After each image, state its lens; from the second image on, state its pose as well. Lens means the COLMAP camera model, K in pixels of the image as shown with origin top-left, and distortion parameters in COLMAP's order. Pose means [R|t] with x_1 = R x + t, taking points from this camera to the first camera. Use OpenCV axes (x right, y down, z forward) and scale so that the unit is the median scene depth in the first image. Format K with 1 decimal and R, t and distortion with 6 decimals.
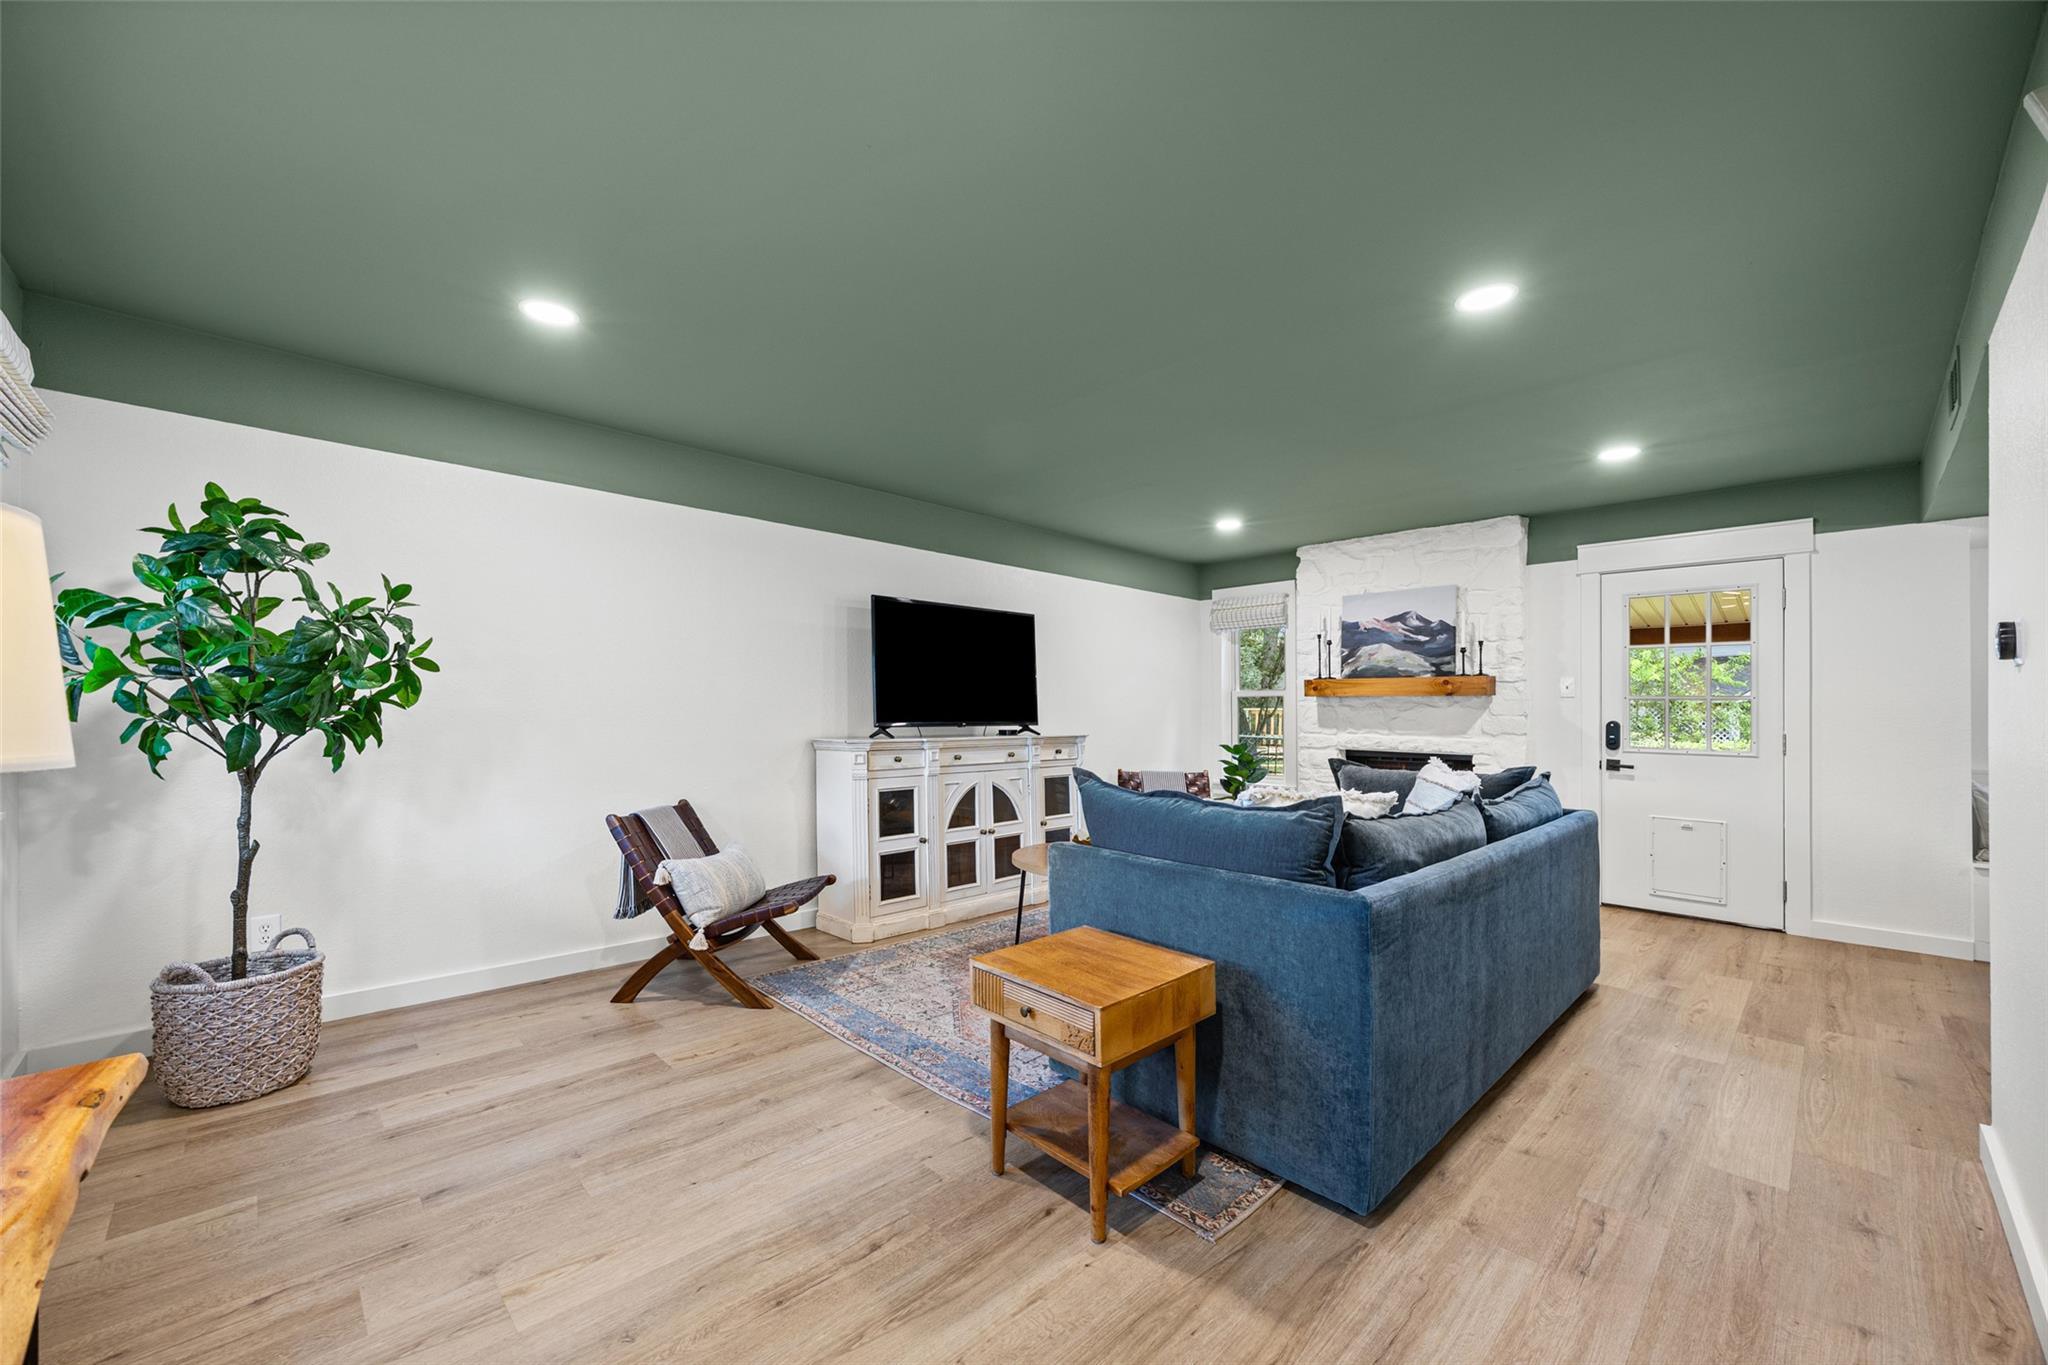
lens RADIAL K [[796.9, 0, 1017.0], [0, 796.9, 709.2], [0, 0, 1]] dist [-0.005543, -0.000003]
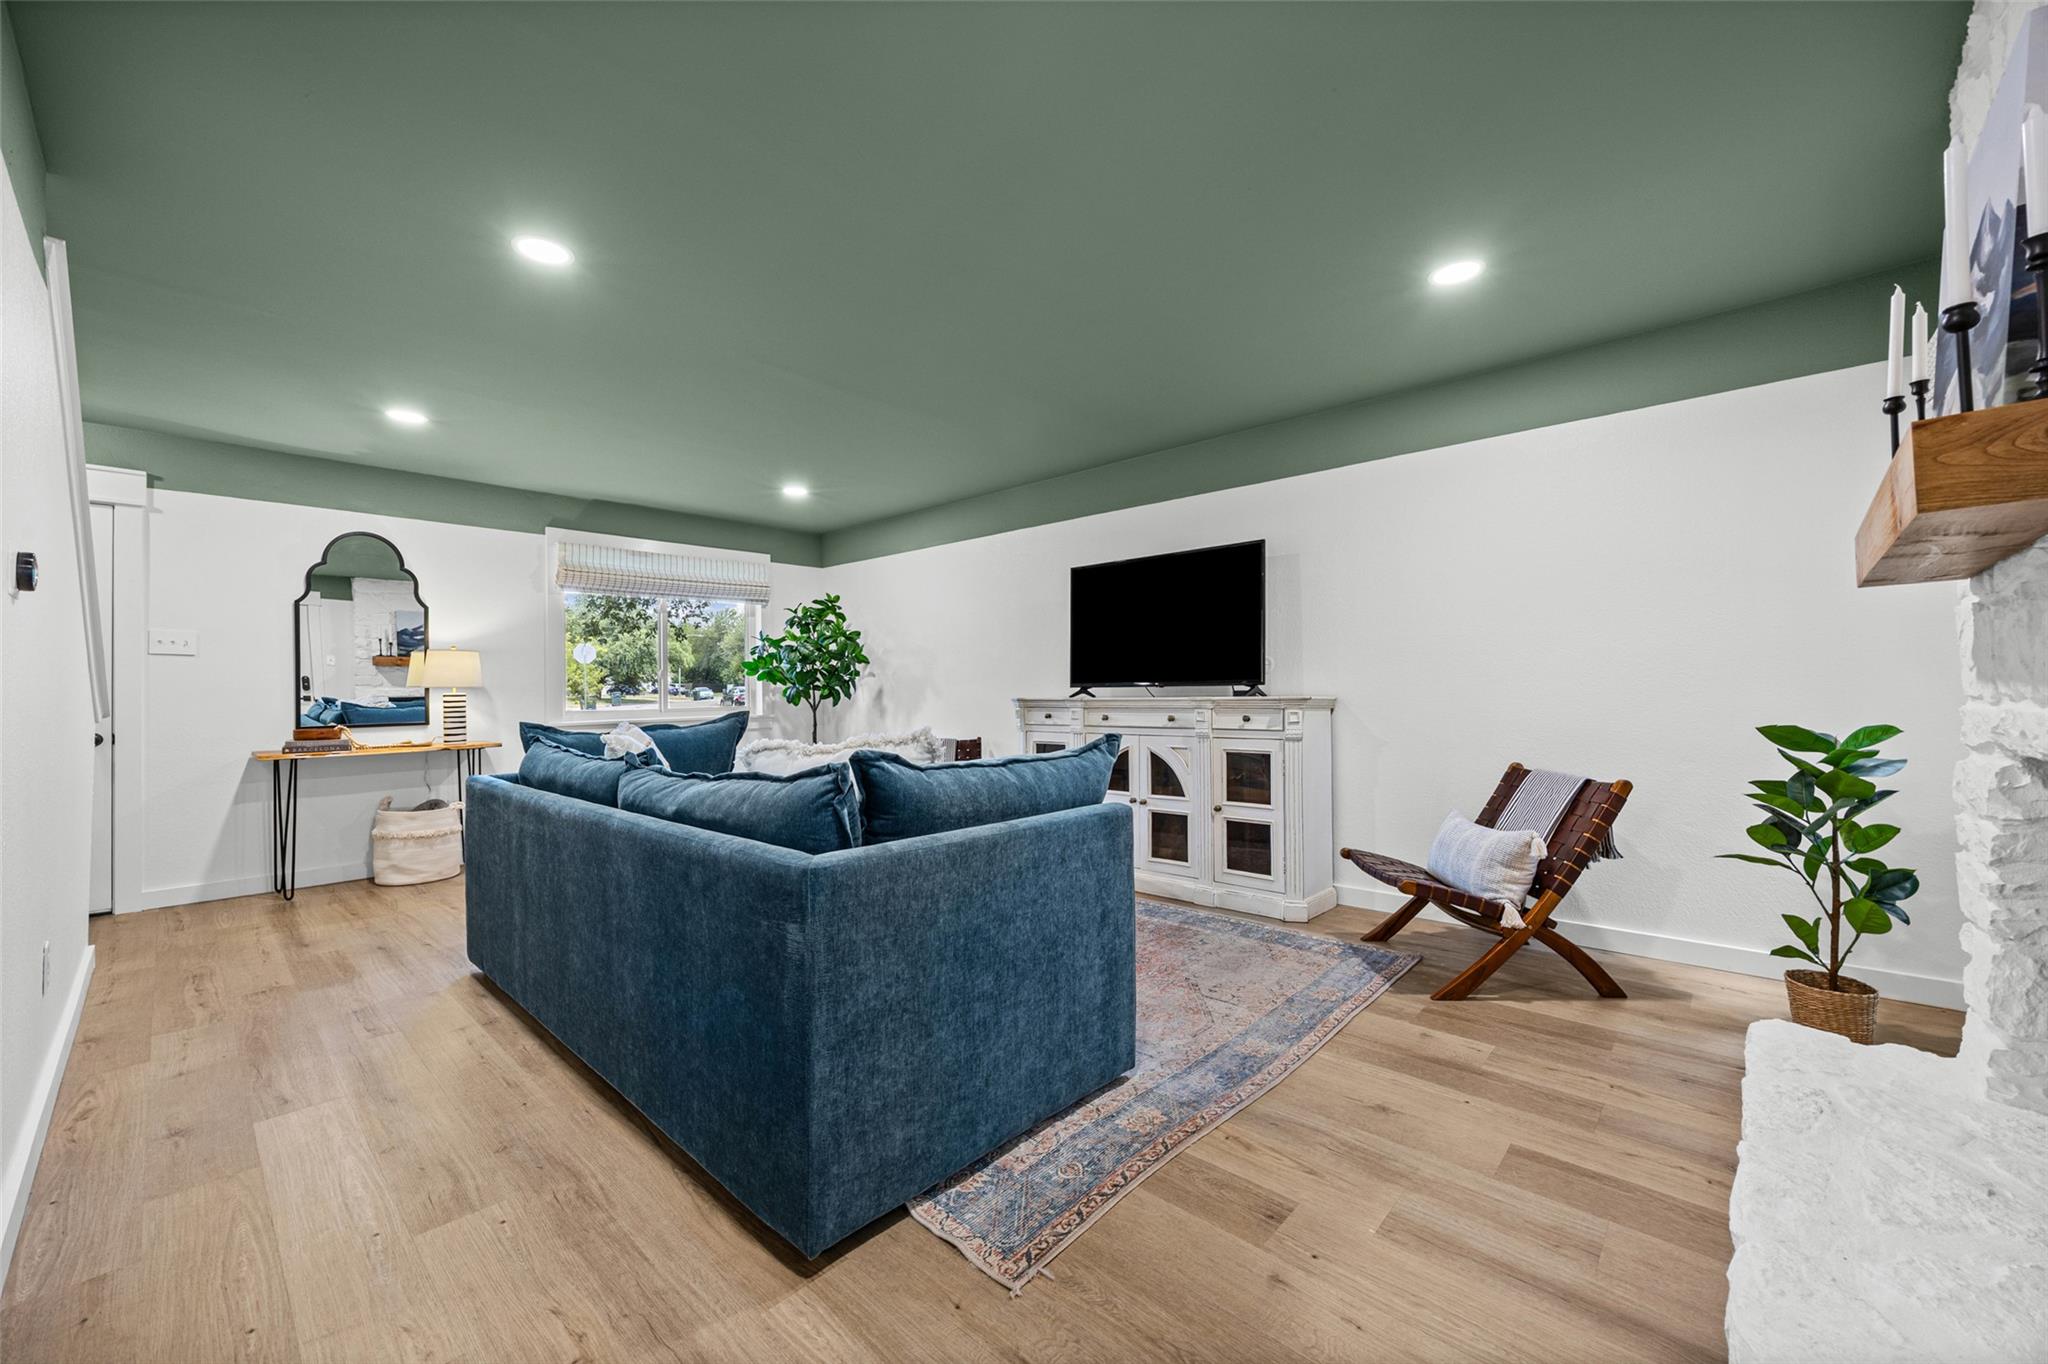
lens RADIAL K [[796.9, 0, 1035.8], [0, 796.9, 691.5], [0, 0, 1]] dist [-0.005543, -0.000003]
pose [[0.062752, -0.003288, -0.998024, 0.785613], [0.013929, 0.999900, -0.002418, 0.025852], [0.997932, -0.013750, 0.062792, 0.744346]]
